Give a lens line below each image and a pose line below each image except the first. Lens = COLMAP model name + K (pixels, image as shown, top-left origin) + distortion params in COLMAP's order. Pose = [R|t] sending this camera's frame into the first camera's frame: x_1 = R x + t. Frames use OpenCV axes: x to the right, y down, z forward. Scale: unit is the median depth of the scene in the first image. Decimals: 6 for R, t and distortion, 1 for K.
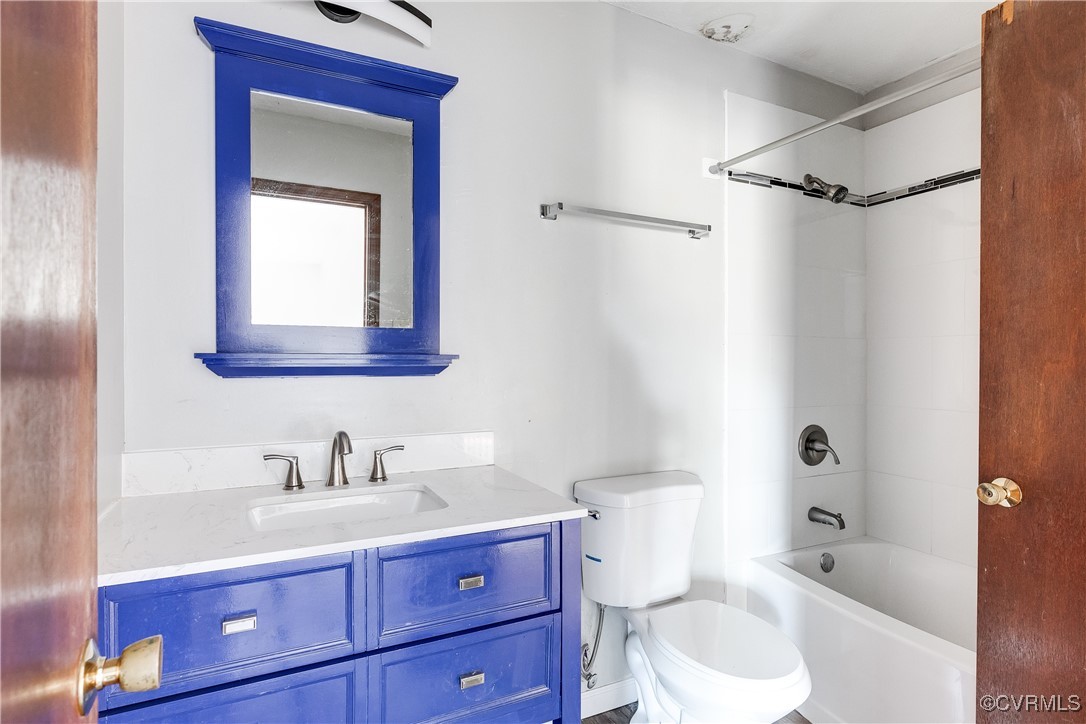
lens RADIAL K [[533.6, 0, 549.1], [0, 533.6, 364.5], [0, 0, 1]] dist [-0.002170, -0.000943]
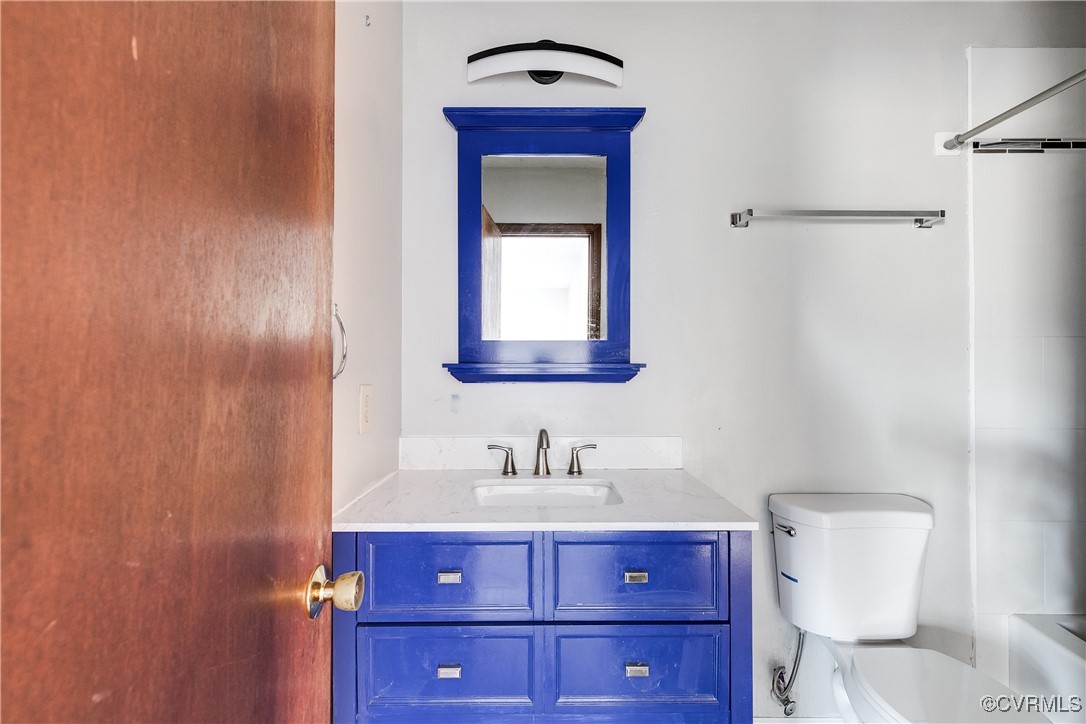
lens RADIAL K [[491.0, 0, 554.1], [0, 491.0, 365.5], [0, 0, 1]] dist [0.007066, -0.000766]
pose [[0.903156, -0.004180, -0.429293, 0.093615], [-0.002109, 0.999897, -0.014171, 0.000149], [0.429308, 0.013704, 0.903054, 0.026520]]
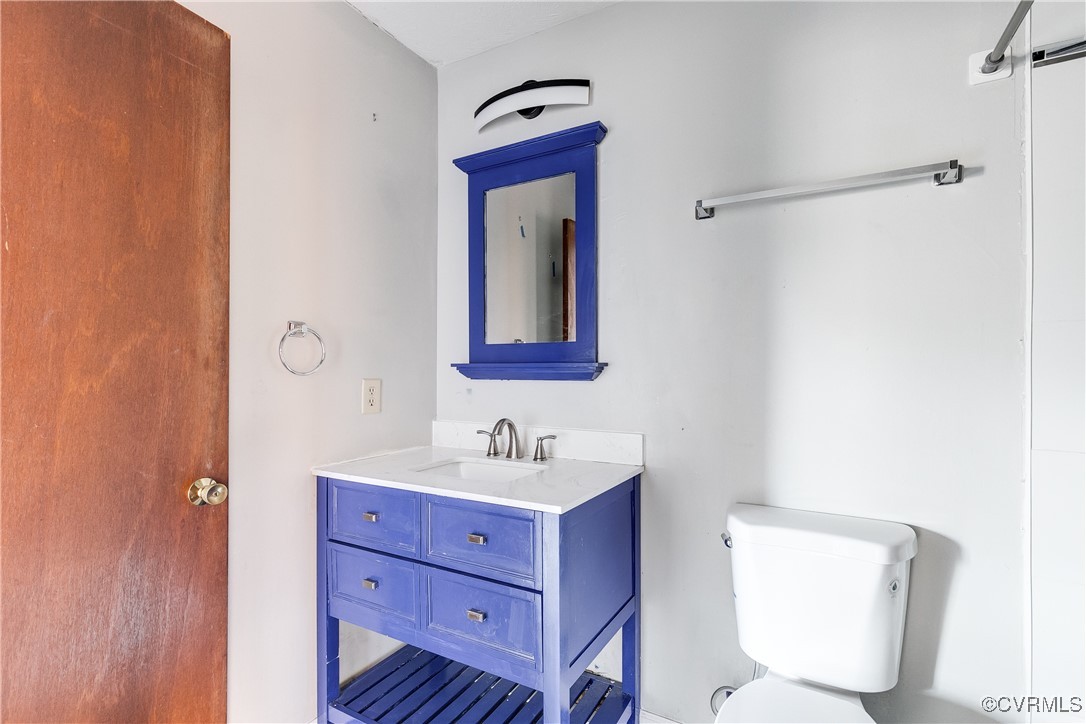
lens RADIAL K [[491.0, 0, 545.6], [0, 491.0, 366.1], [0, 0, 1]] dist [0.007066, -0.000766]
pose [[0.578726, -0.005583, -0.815503, 0.674541], [-0.005968, 0.999921, -0.011081, 0.001590], [0.815500, 0.011280, 0.578647, 0.323753]]
